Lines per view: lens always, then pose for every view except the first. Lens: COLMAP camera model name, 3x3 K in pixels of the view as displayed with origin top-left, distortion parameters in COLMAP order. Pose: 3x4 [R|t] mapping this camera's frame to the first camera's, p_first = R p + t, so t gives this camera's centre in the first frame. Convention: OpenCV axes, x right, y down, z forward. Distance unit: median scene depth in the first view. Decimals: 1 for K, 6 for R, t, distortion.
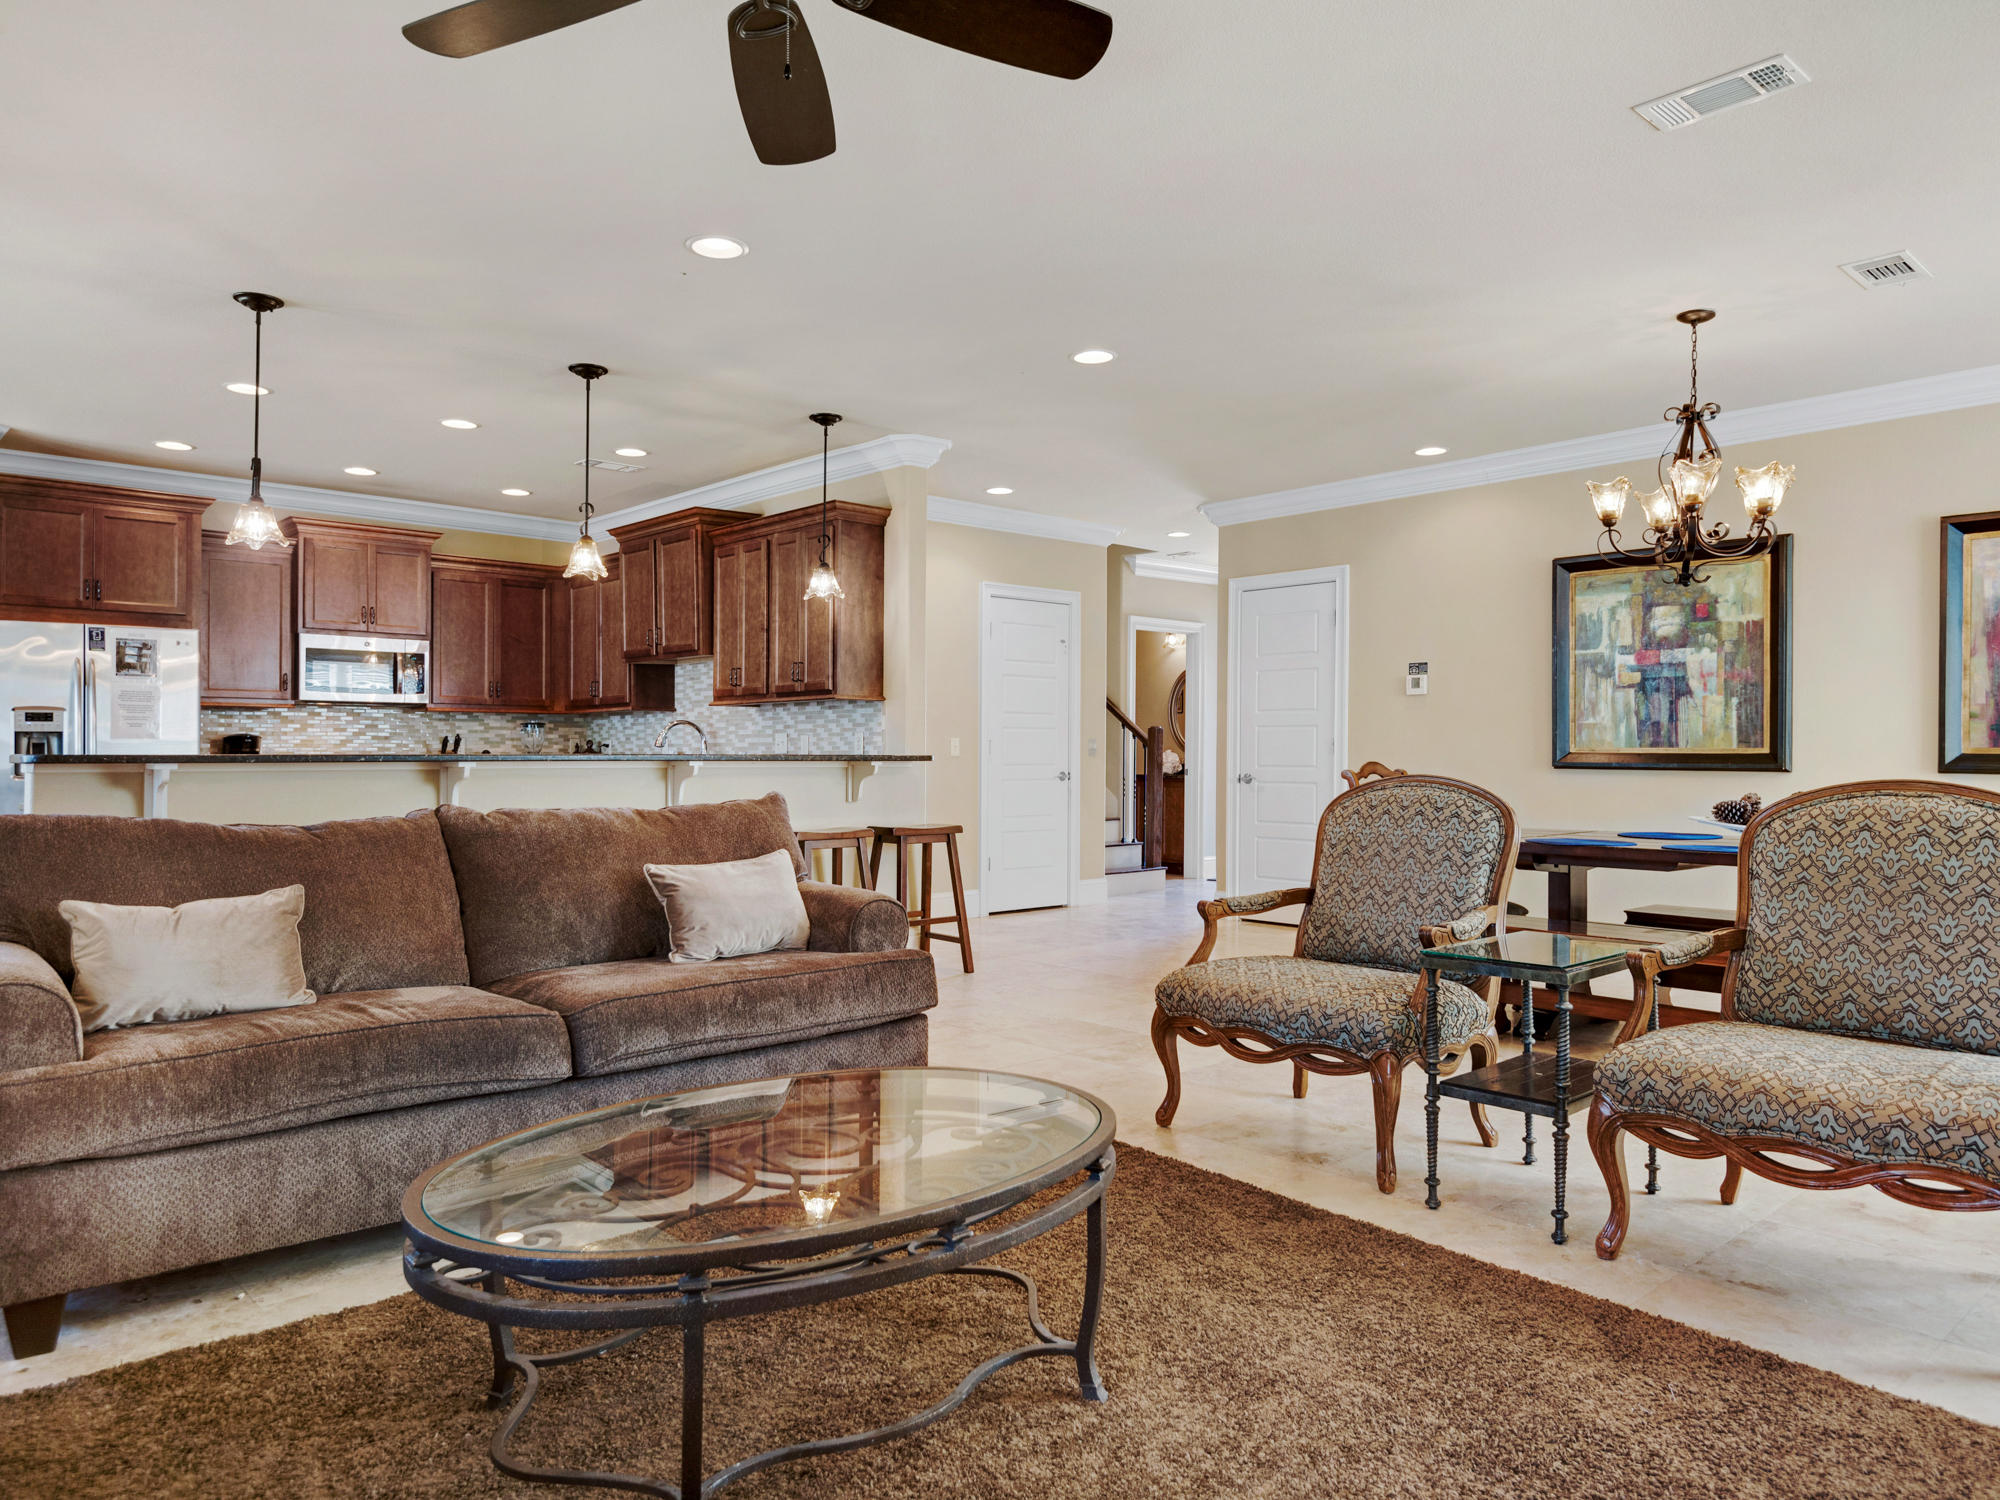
lens RADIAL K [[1366.9, 0, 999.1], [0, 1366.9, 736.2], [0, 0, 1]] dist [-0.002632, -0.001897]
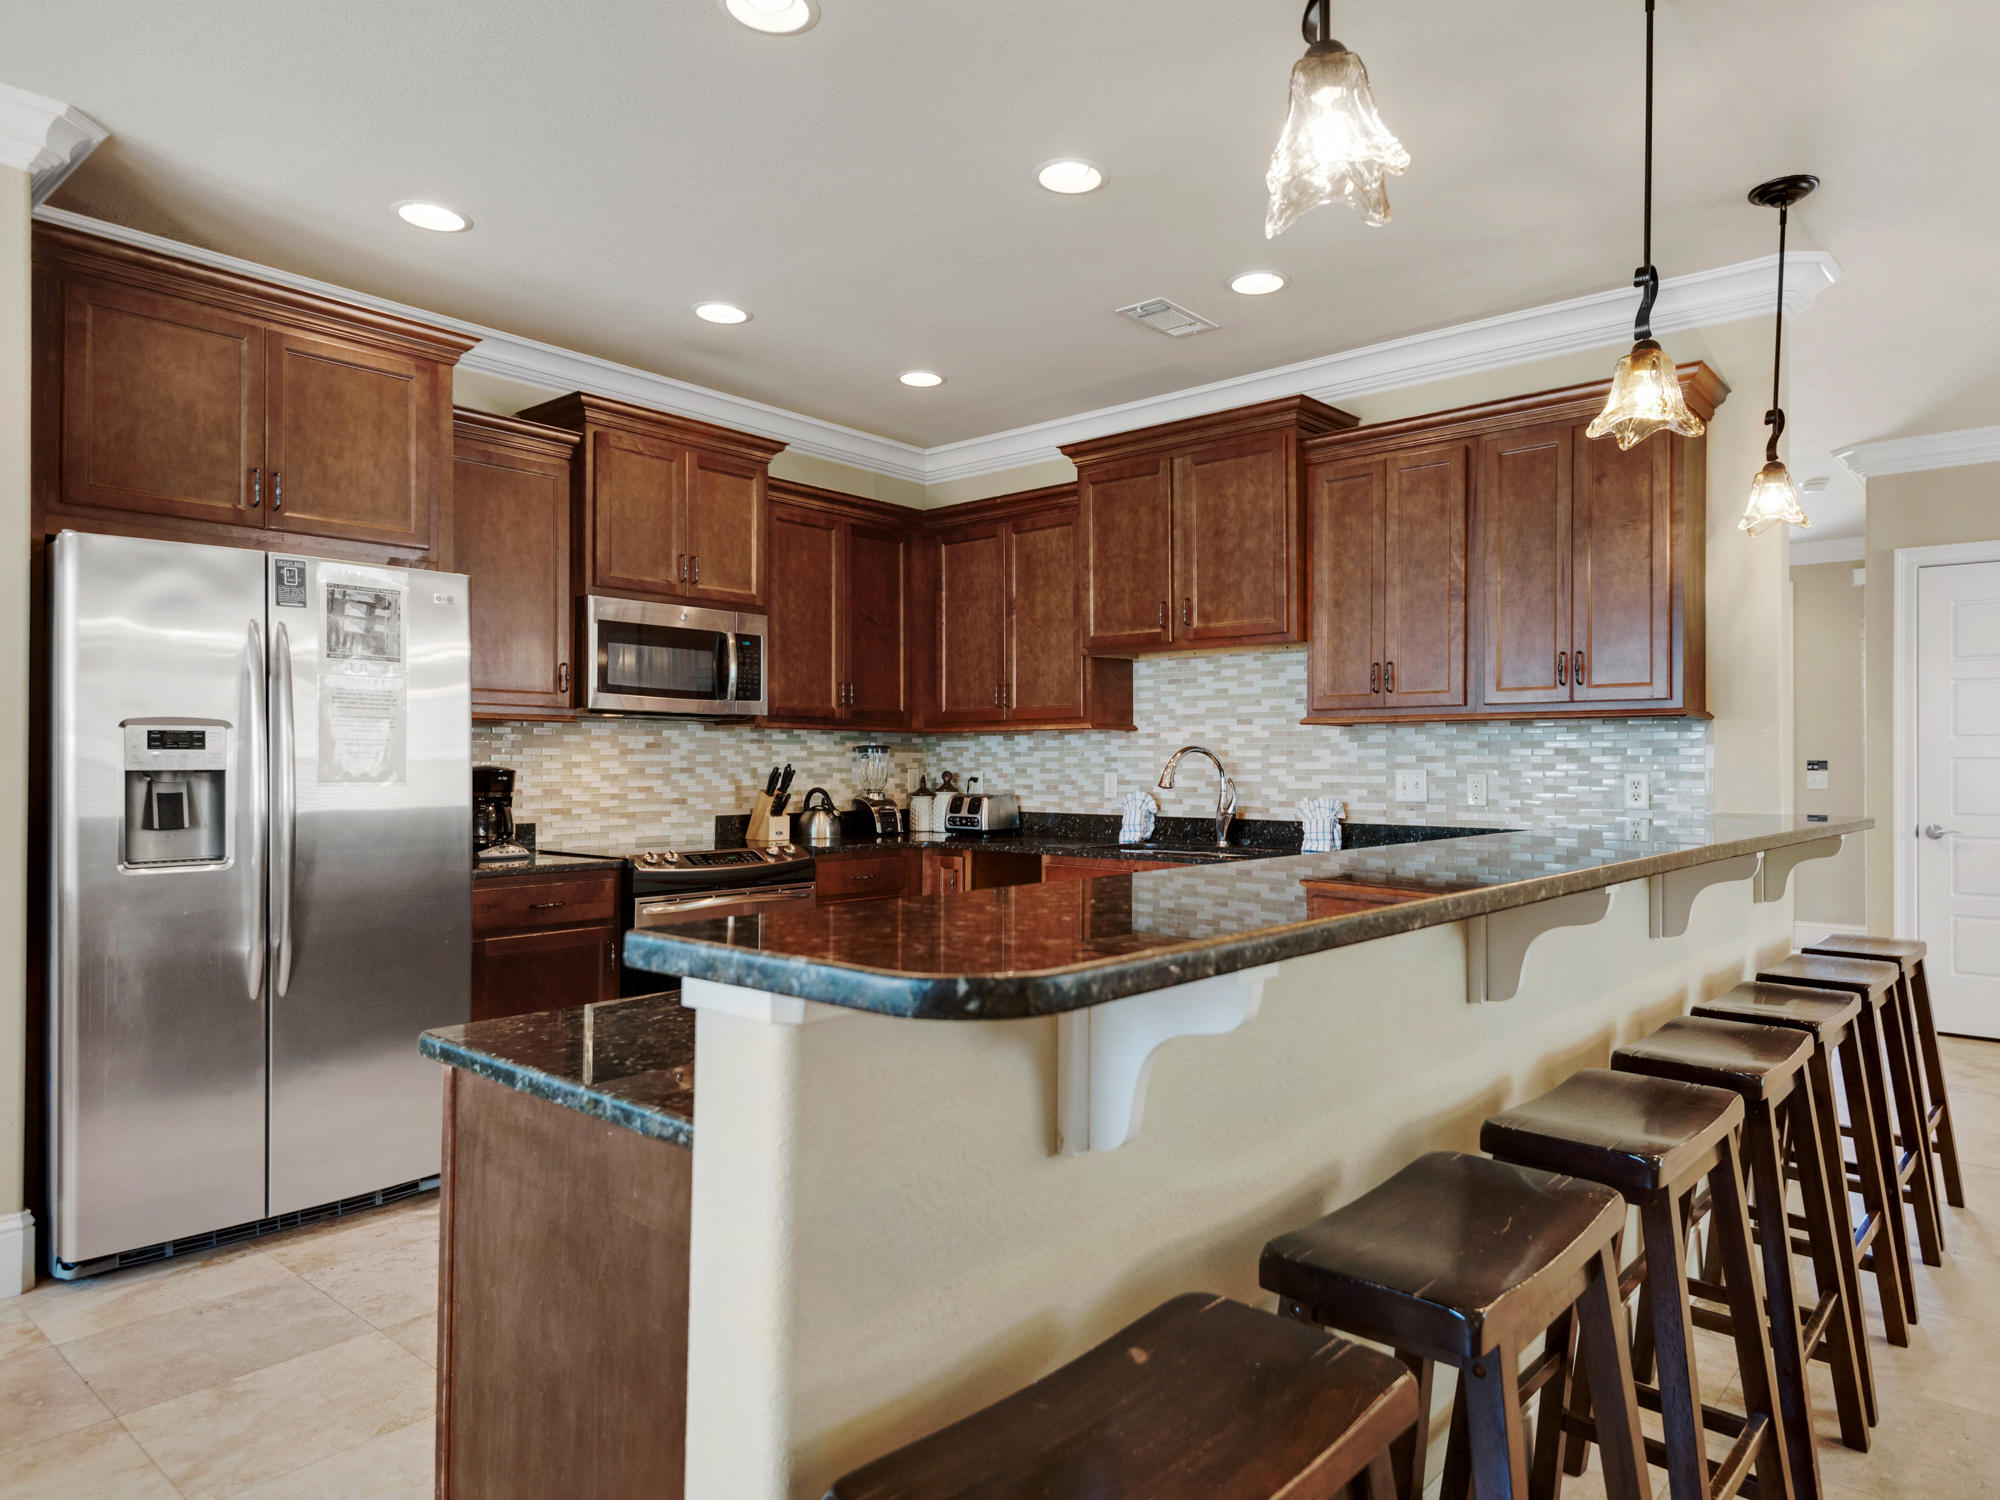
lens RADIAL K [[1209.7, 0, 1000.0], [0, 1209.7, 750.0], [0, 0, 1]] dist [0.004623, 0.000057]
pose [[0.992095, 0.004923, 0.125392, -0.450714], [-0.005496, 0.999976, 0.004231, -0.013488], [-0.125369, -0.004886, 0.992098, 0.519102]]
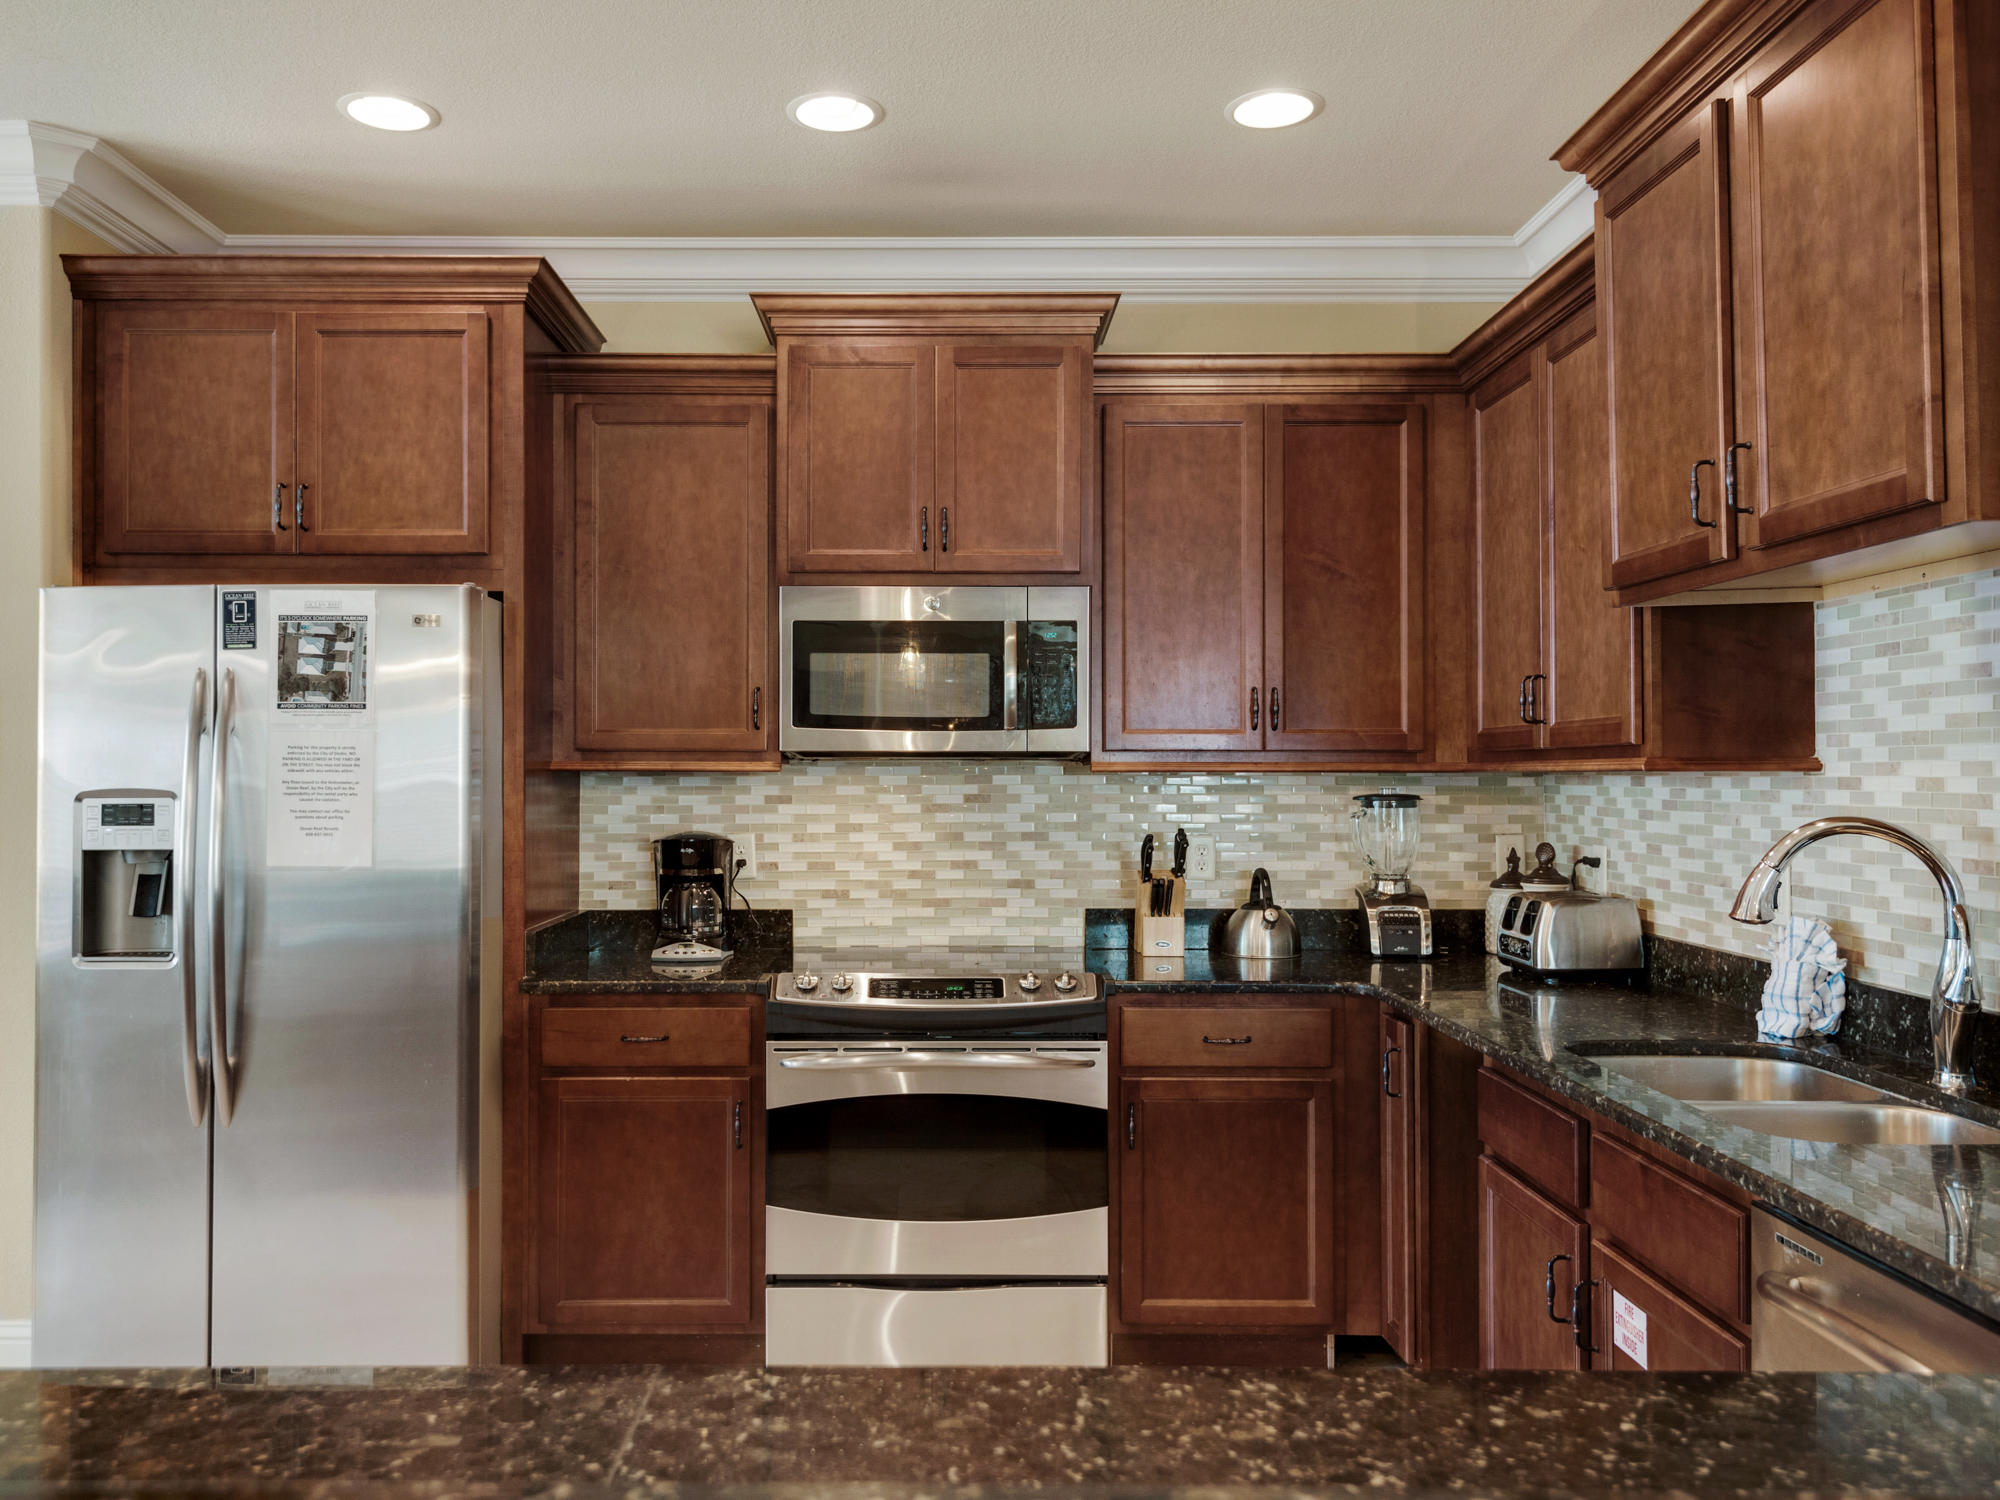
lens RADIAL K [[1514.3, 0, 1000.0], [0, 1514.3, 750.0], [0, 0, 1]] dist [0.030018, -0.005620]
pose [[0.751465, -0.008857, -0.659714, -0.189495], [0.011714, 0.999931, -0.000081, -0.029439], [0.659669, -0.007667, 0.751517, 0.792684]]
